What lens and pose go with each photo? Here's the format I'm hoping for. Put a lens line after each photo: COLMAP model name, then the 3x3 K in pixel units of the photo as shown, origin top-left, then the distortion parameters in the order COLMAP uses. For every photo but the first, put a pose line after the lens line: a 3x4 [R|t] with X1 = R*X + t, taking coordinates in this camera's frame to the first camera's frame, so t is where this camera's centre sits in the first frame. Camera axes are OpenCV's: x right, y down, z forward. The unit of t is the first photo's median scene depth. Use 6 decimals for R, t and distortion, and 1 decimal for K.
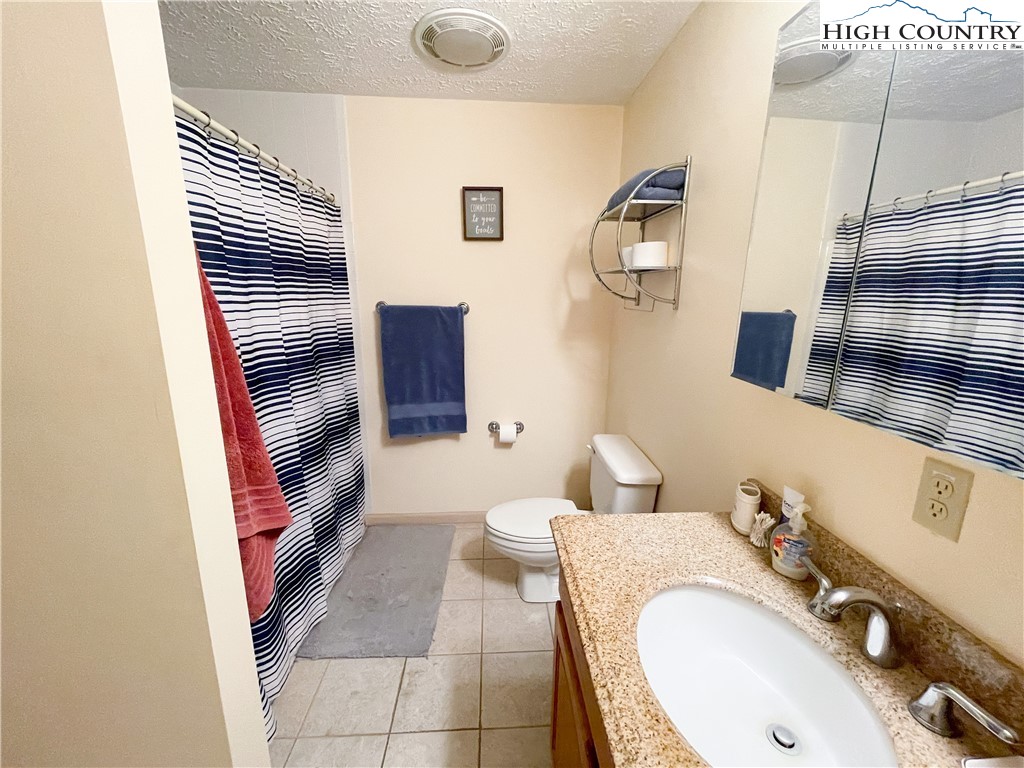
lens RADIAL K [[411.7, 0, 512.2], [0, 411.7, 386.7], [0, 0, 1]] dist [0.011543, 0.000051]
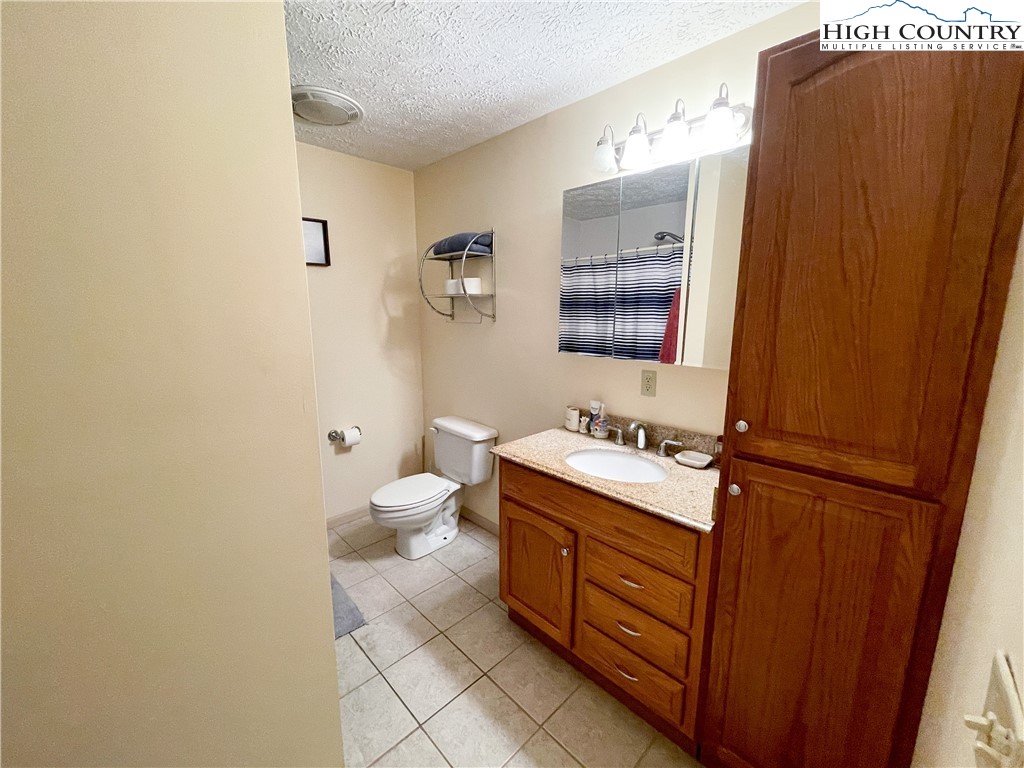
lens RADIAL K [[412.6, 0, 512.4], [0, 412.6, 383.4], [0, 0, 1]] dist [-0.000108, -0.000114]
pose [[0.751464, -0.116646, 0.649381, -0.590957], [0.152264, 0.988339, 0.001332, 0.053275], [-0.641963, 0.097877, 0.760462, -0.208237]]
